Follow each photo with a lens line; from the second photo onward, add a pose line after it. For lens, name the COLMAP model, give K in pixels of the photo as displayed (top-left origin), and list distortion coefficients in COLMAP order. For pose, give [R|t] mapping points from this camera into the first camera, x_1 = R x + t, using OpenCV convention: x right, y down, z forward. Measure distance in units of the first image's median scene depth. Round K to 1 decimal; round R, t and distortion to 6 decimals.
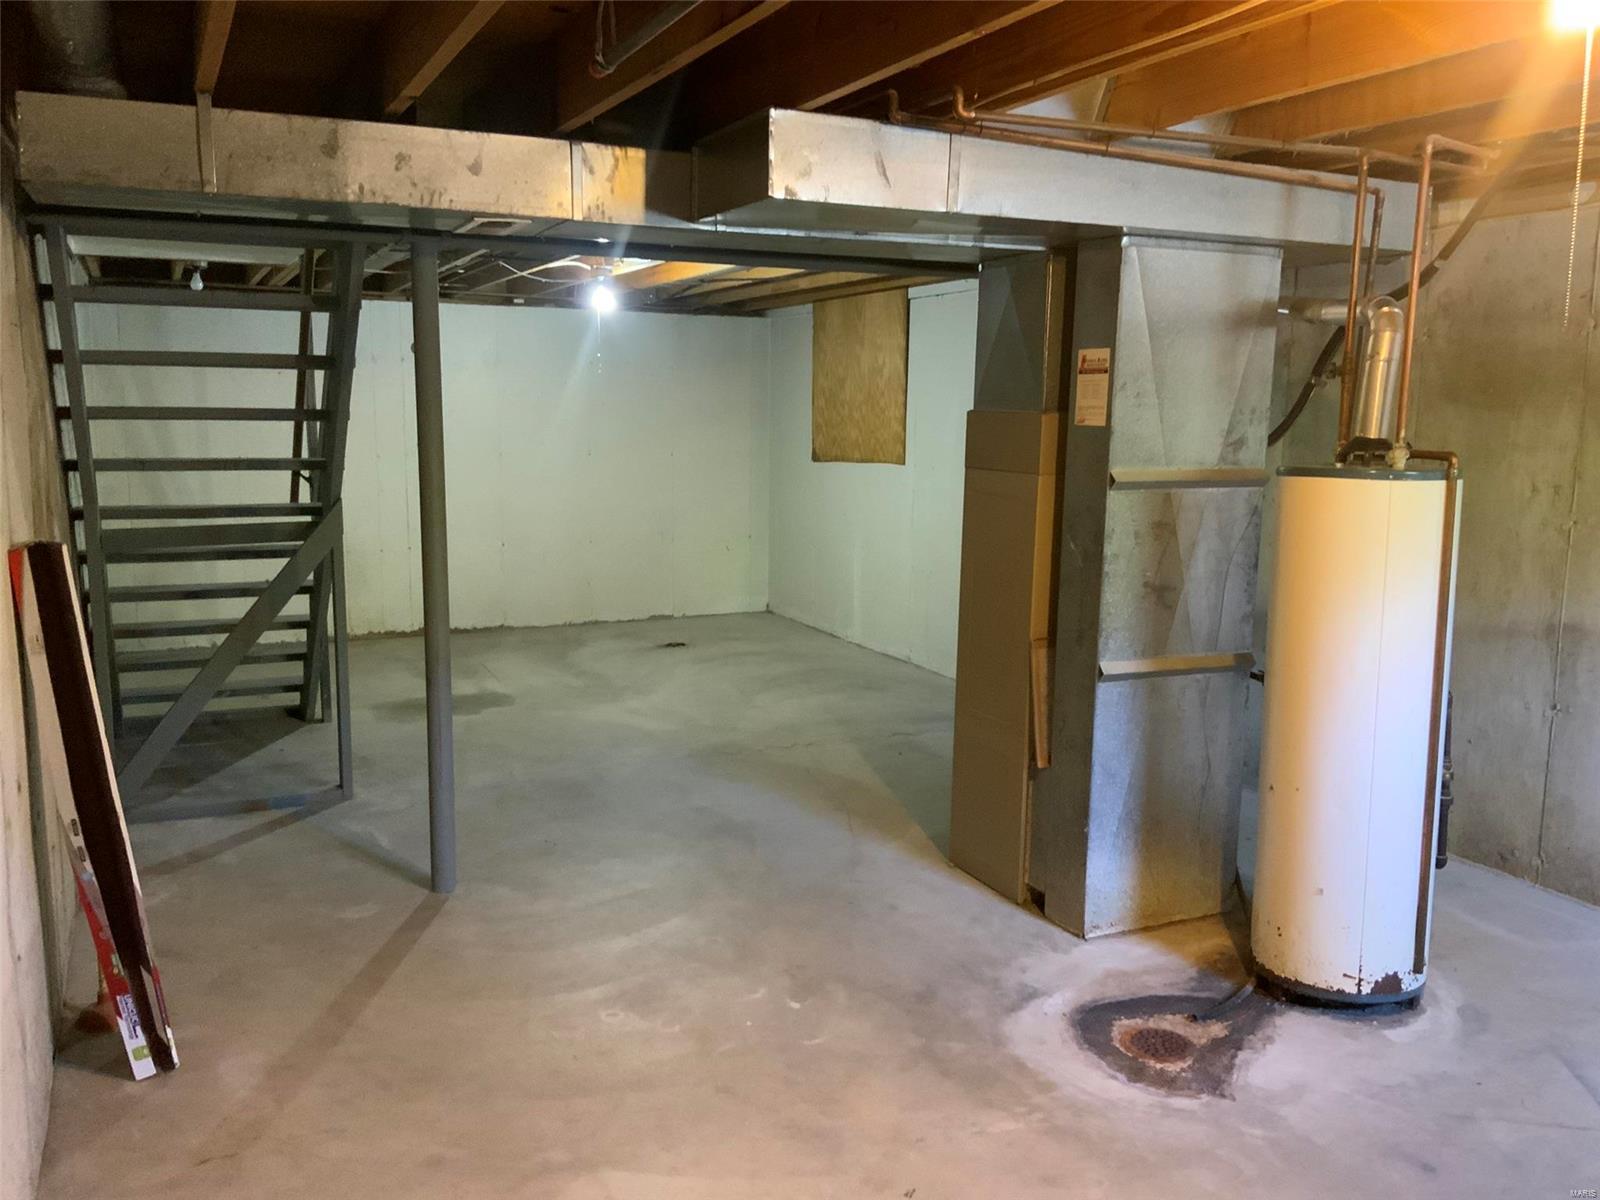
lens RADIAL K [[1341.0, 0, 800.0], [0, 1341.0, 600.0], [0, 0, 1]] dist [0.042566, 0.001040]
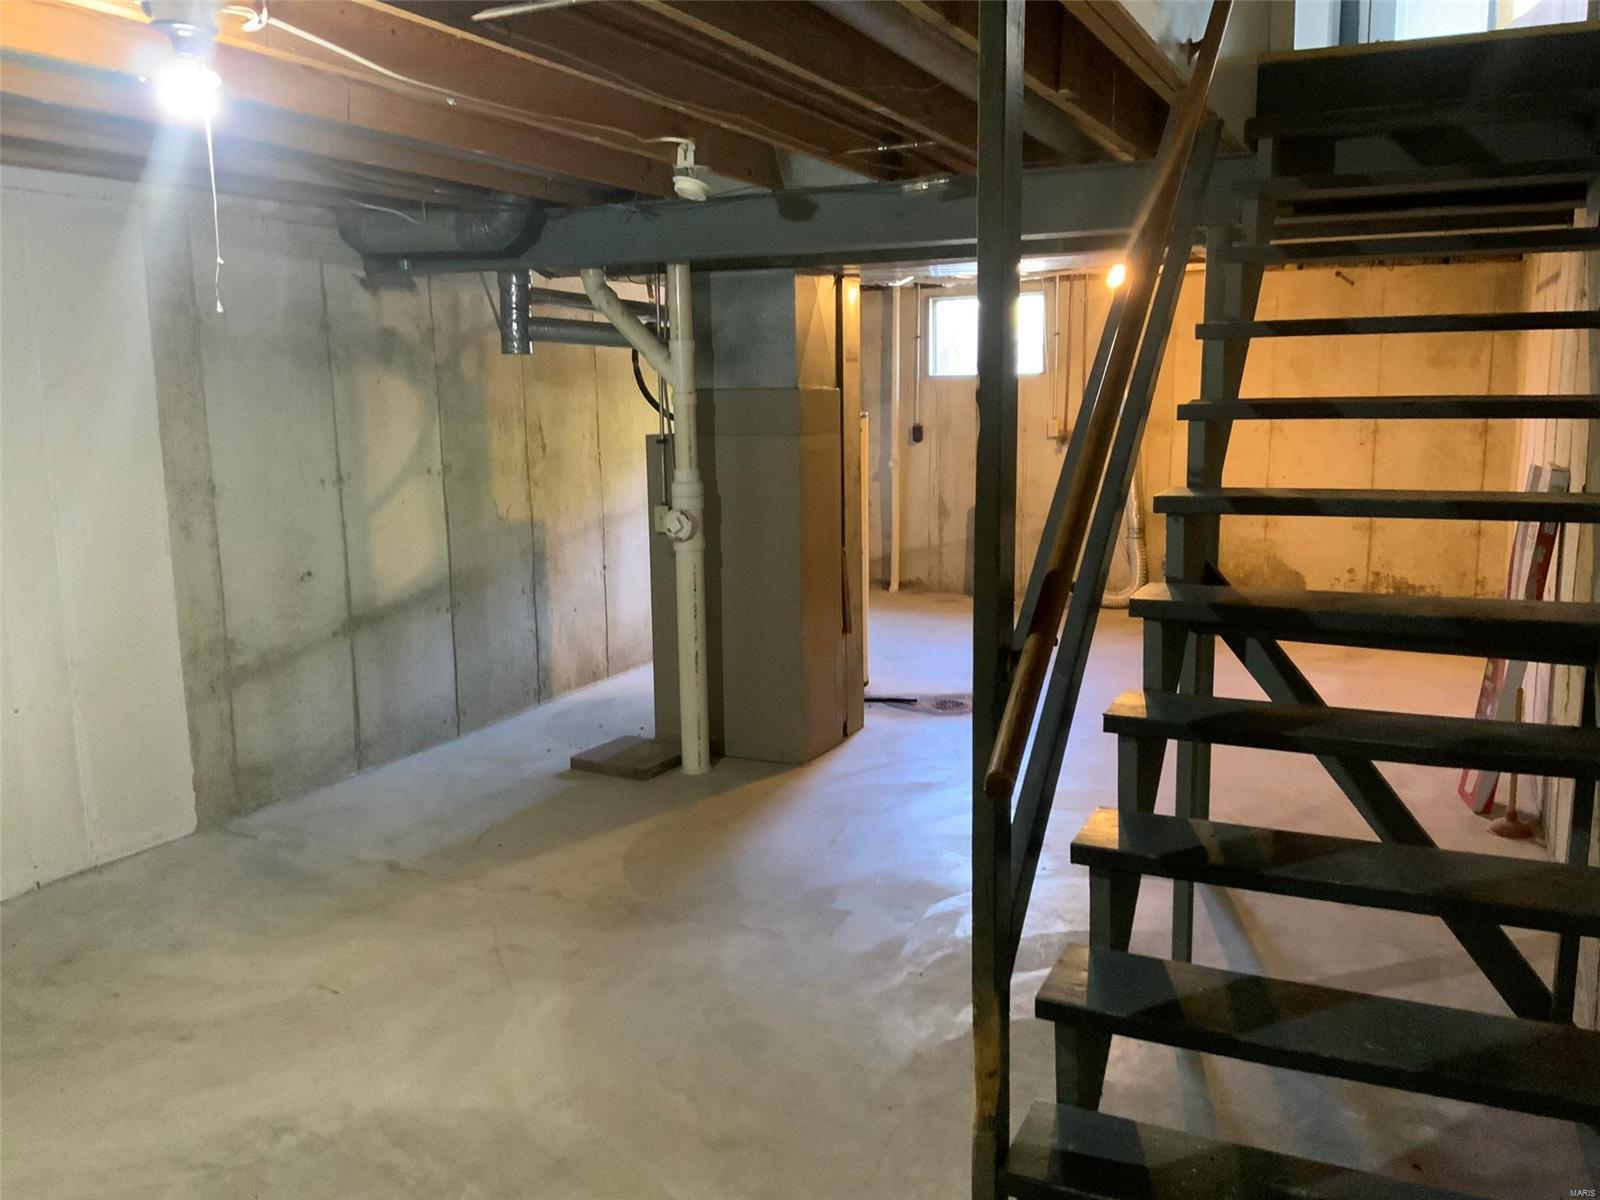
lens RADIAL K [[1341.0, 0, 800.0], [0, 1341.0, 600.0], [0, 0, 1]] dist [0.042566, 0.001040]
pose [[-0.629871, -0.130940, 0.765583, -0.687109], [0.120415, 0.957307, 0.262801, -0.230079], [-0.767309, 0.257718, -0.587213, 1.465226]]
